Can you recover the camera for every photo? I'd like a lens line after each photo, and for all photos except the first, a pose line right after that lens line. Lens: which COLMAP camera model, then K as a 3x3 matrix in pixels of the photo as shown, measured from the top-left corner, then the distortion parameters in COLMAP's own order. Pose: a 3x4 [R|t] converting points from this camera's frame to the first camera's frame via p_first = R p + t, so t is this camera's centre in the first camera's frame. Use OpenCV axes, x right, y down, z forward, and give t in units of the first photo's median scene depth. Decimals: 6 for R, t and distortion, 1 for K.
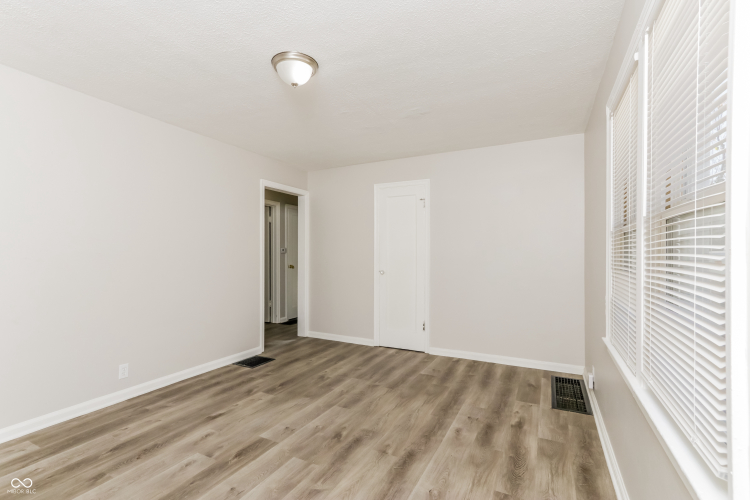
lens RADIAL K [[344.4, 0, 375.0], [0, 344.4, 250.0], [0, 0, 1]] dist [-0.000177, -0.000541]
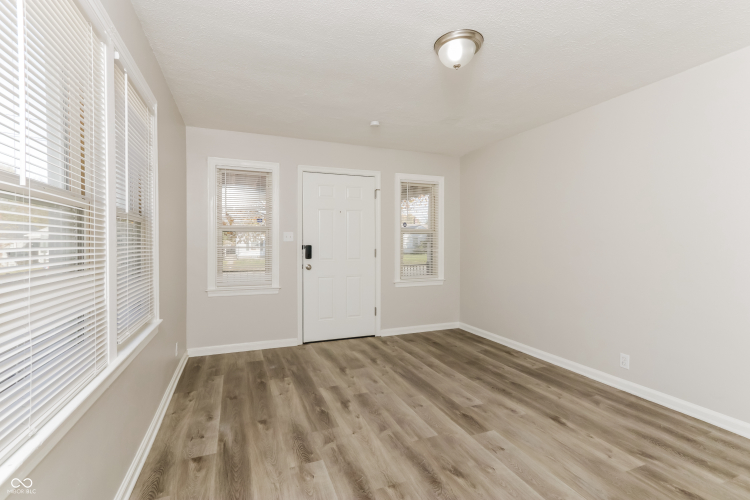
lens RADIAL K [[344.4, 0, 375.0], [0, 344.4, 250.0], [0, 0, 1]] dist [-0.000177, -0.000541]
pose [[-0.660122, 0.014976, -0.751009, 0.600393], [0.006929, 0.999880, 0.013848, 0.012996], [0.751127, 0.003937, -0.660147, 1.366686]]
